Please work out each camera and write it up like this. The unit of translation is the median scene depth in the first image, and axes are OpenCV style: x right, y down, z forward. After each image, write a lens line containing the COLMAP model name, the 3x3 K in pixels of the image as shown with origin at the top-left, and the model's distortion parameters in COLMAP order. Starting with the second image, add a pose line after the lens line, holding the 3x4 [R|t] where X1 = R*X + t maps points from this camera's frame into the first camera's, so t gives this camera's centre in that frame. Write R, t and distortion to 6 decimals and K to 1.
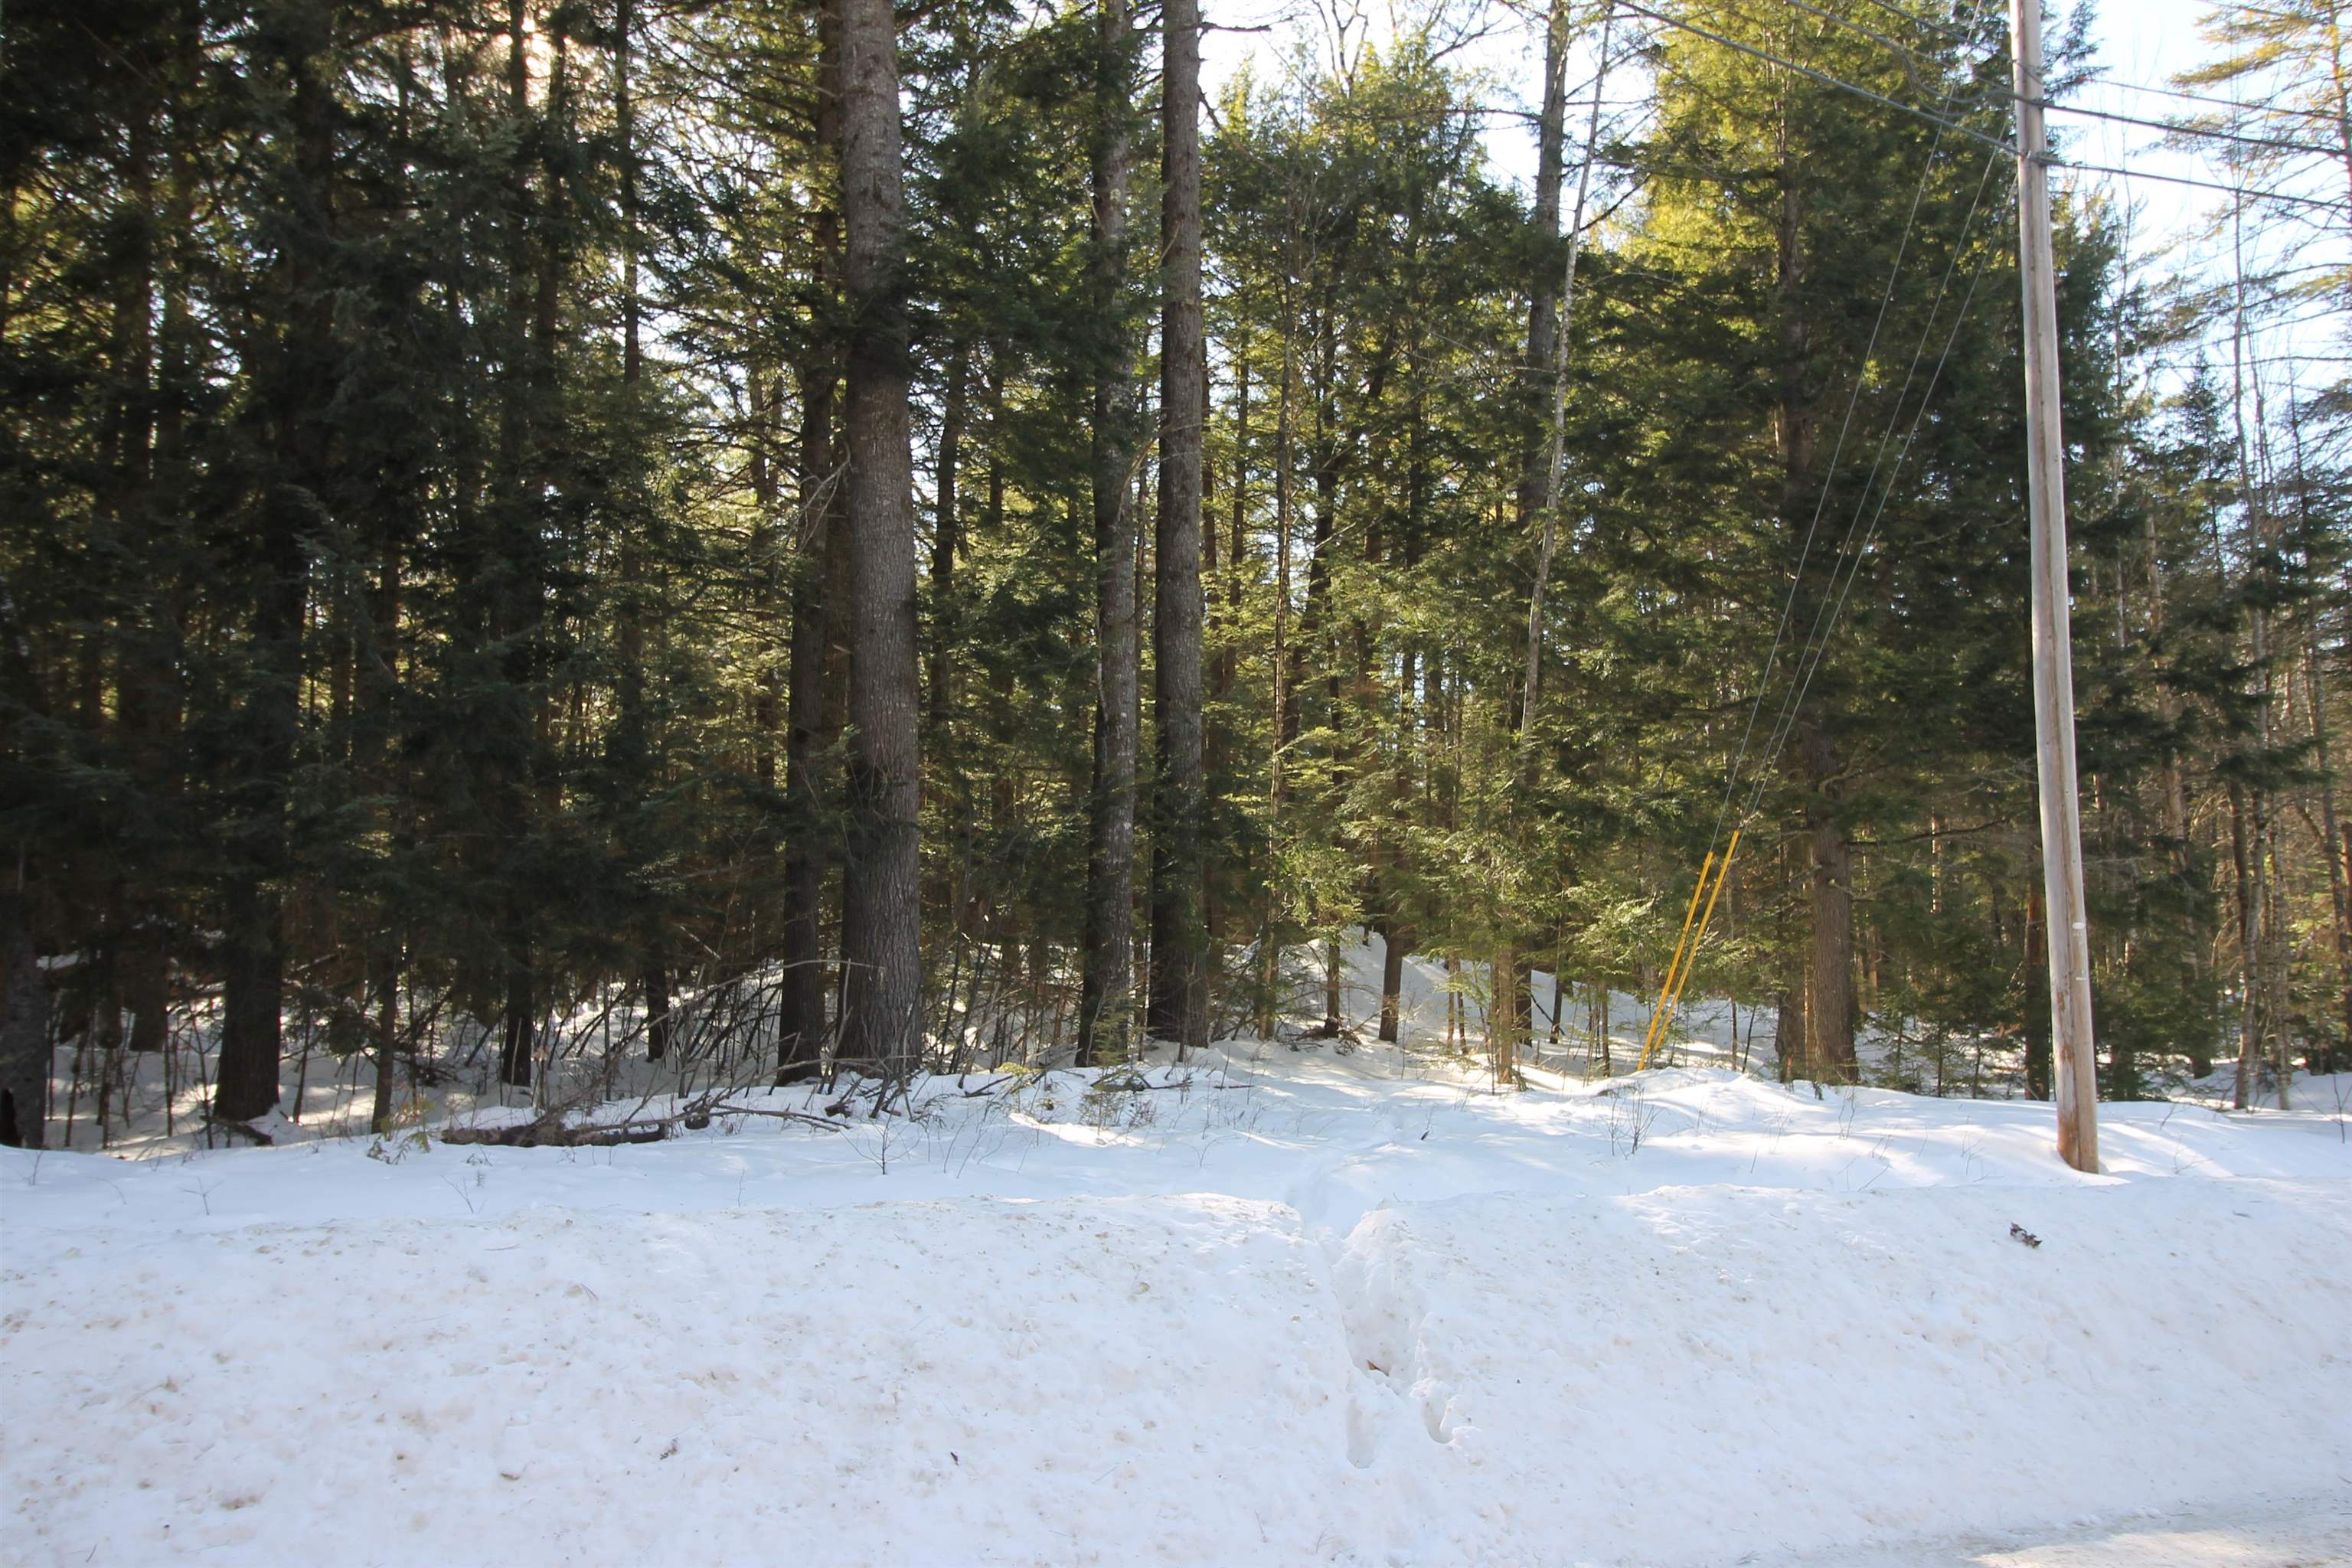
lens RADIAL K [[1595.2, 0, 1193.4], [0, 1595.2, 779.8], [0, 0, 1]] dist [0.015535, -0.012841]
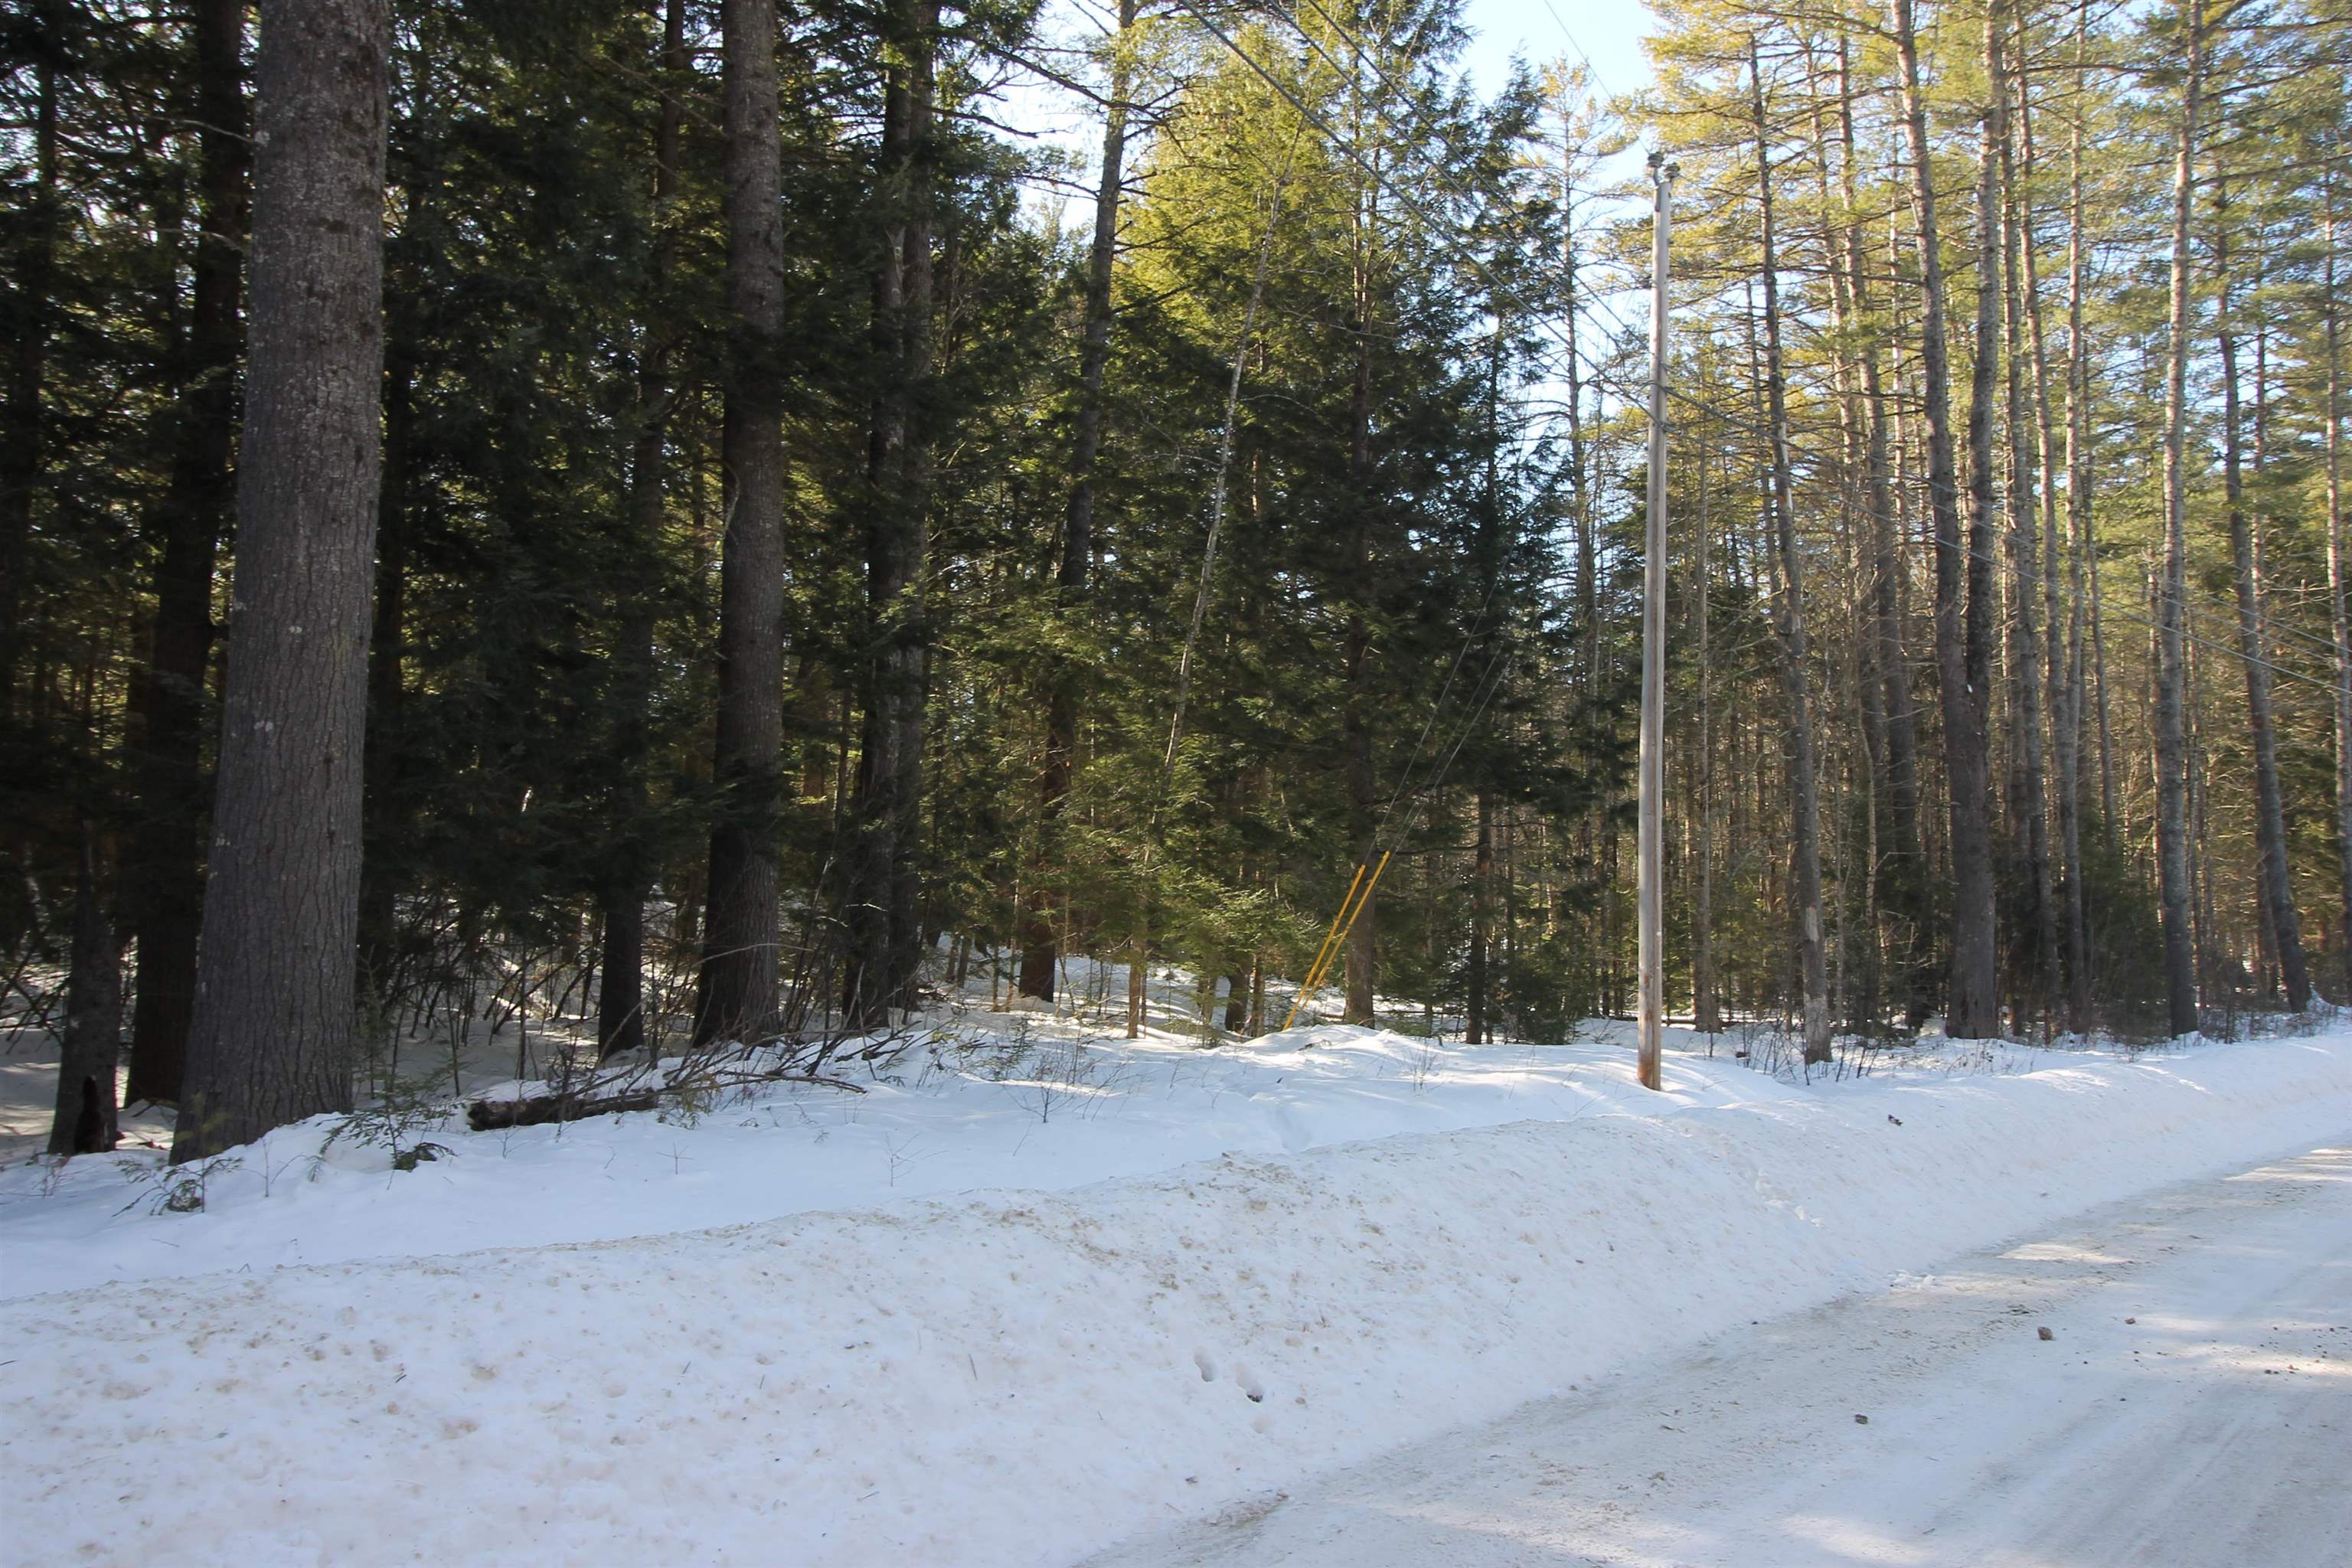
lens RADIAL K [[1594.9, 0, 1189.6], [0, 1594.9, 783.8], [0, 0, 1]] dist [0.015748, -0.012810]
pose [[0.883748, 0.055175, 0.464699, -0.409426], [-0.072302, 0.997200, 0.019101, -0.035692], [-0.462344, -0.050479, 0.885263, -0.111720]]
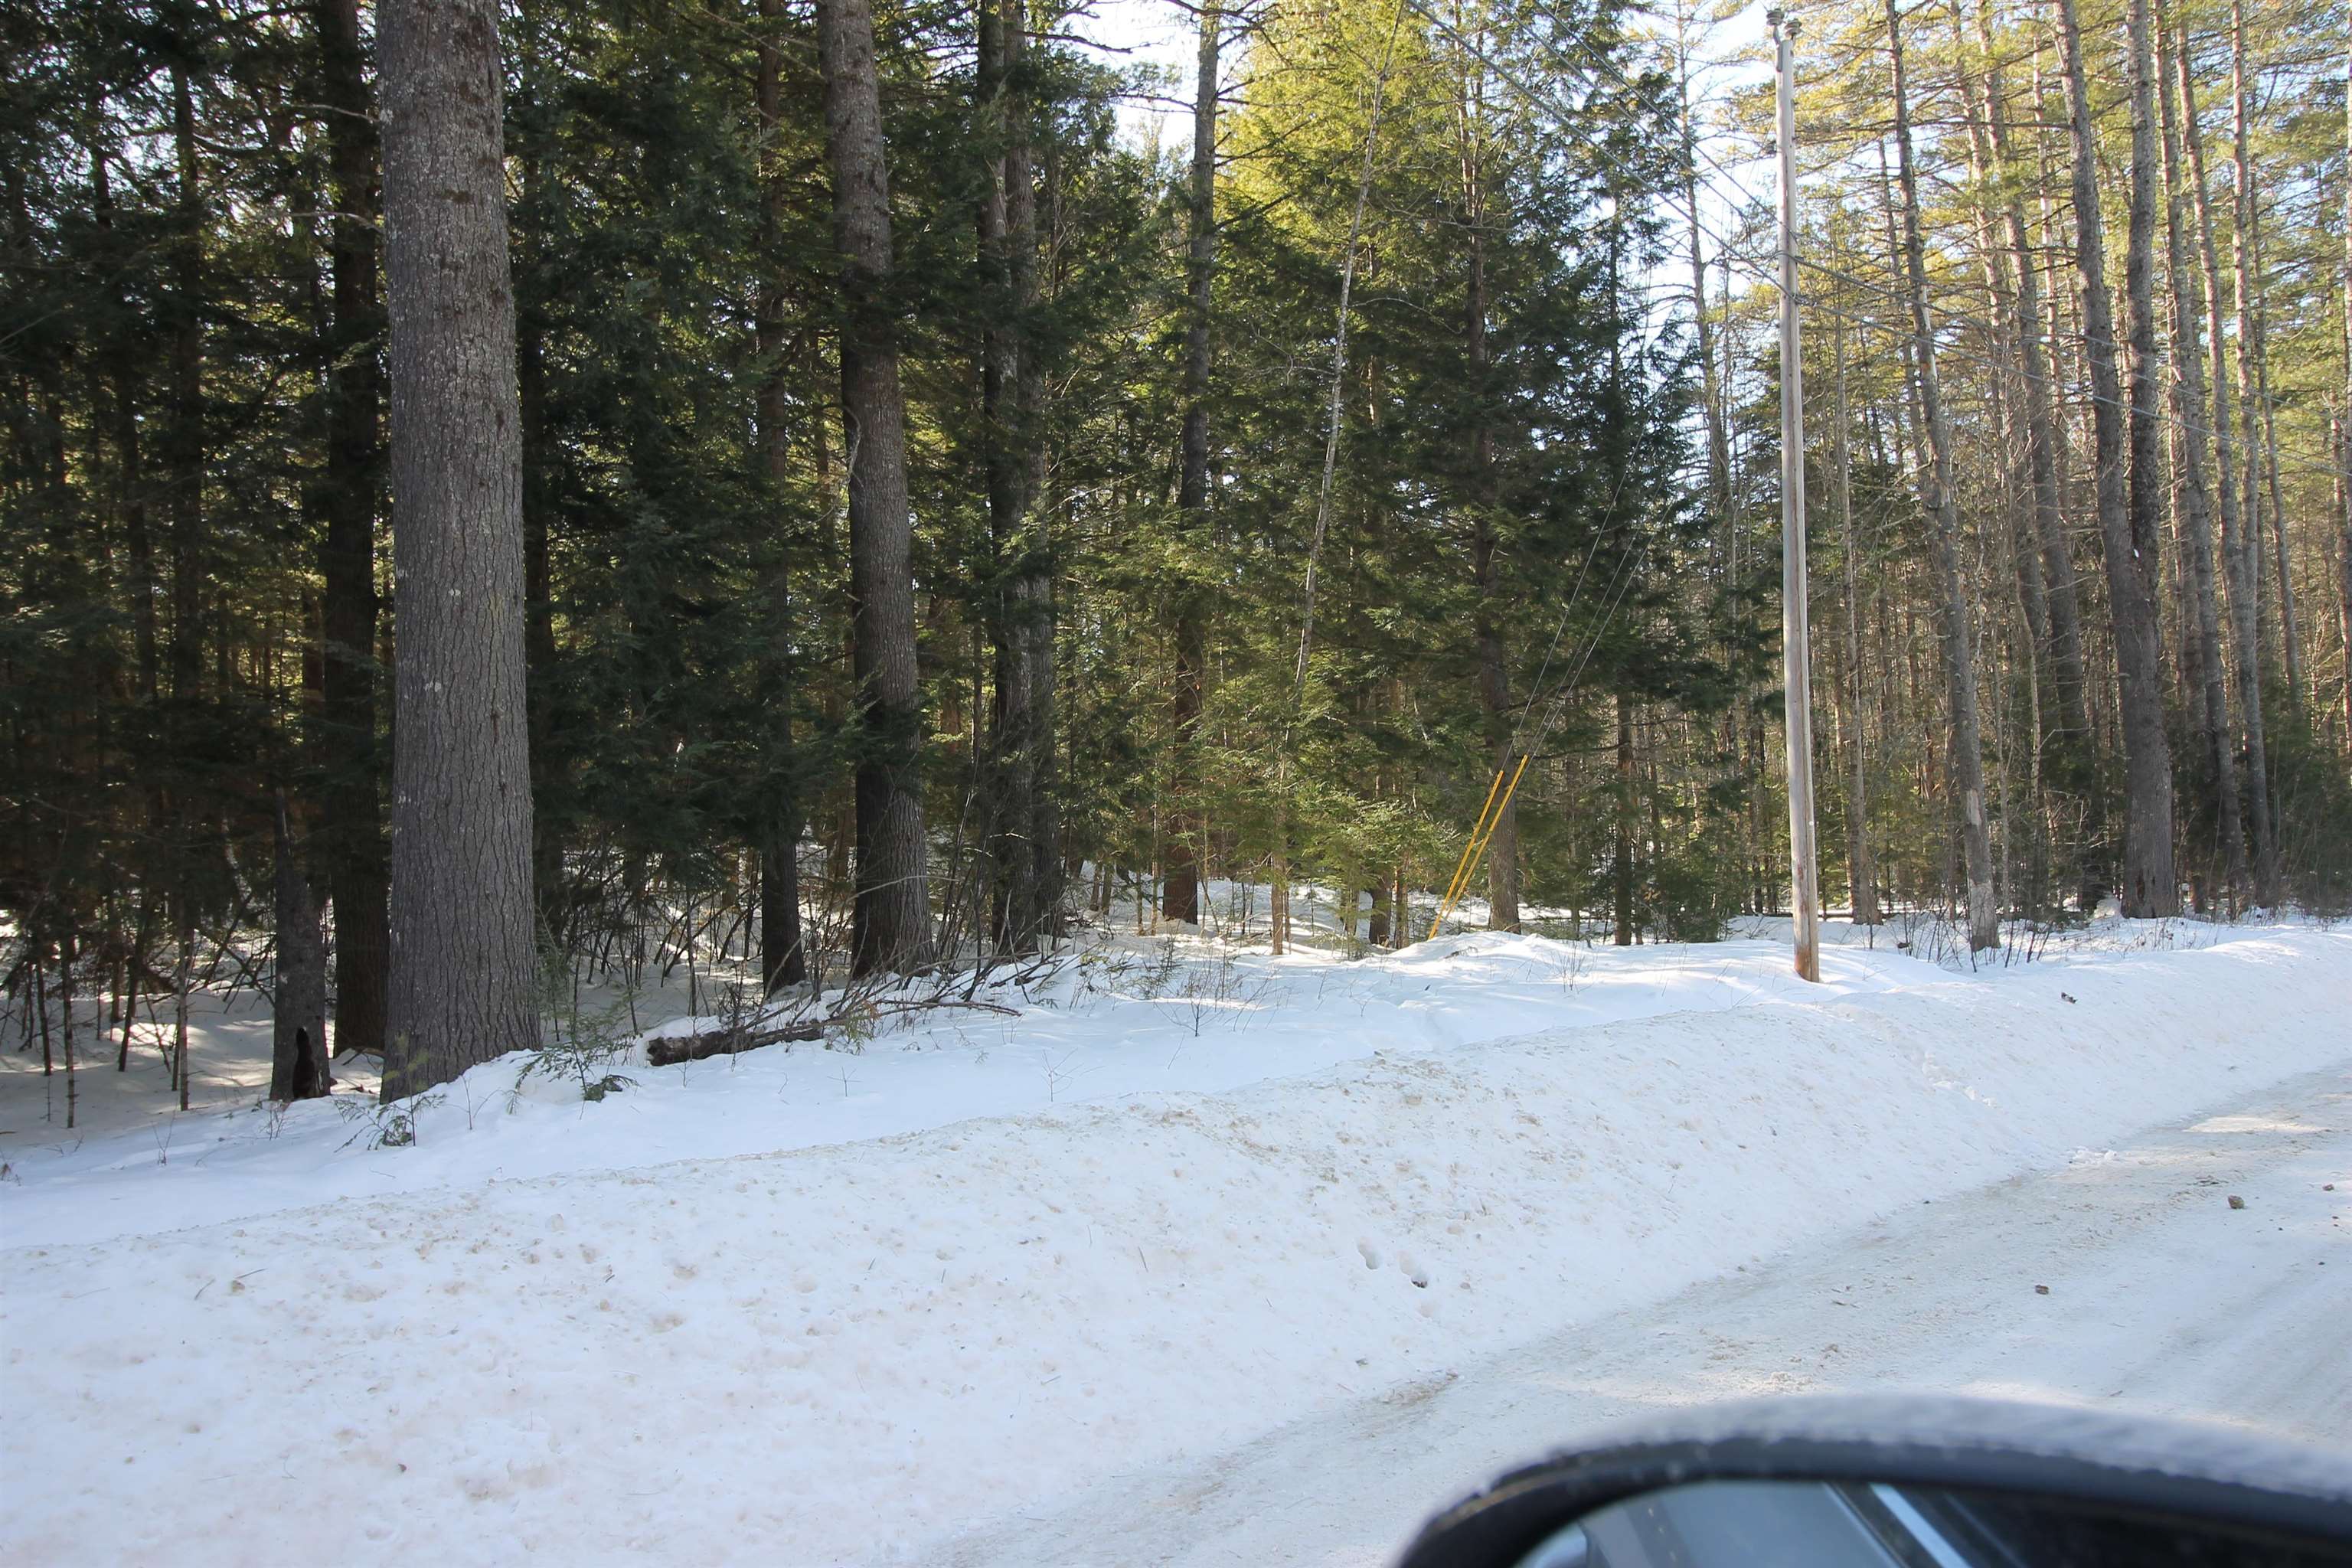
lens RADIAL K [[1595.2, 0, 1193.4], [0, 1595.2, 779.8], [0, 0, 1]] dist [0.015535, -0.012841]
pose [[0.919563, -0.014805, 0.392664, -0.410723], [-0.012984, 0.997599, 0.068021, -0.031737], [-0.392729, -0.067648, 0.917163, -0.113549]]
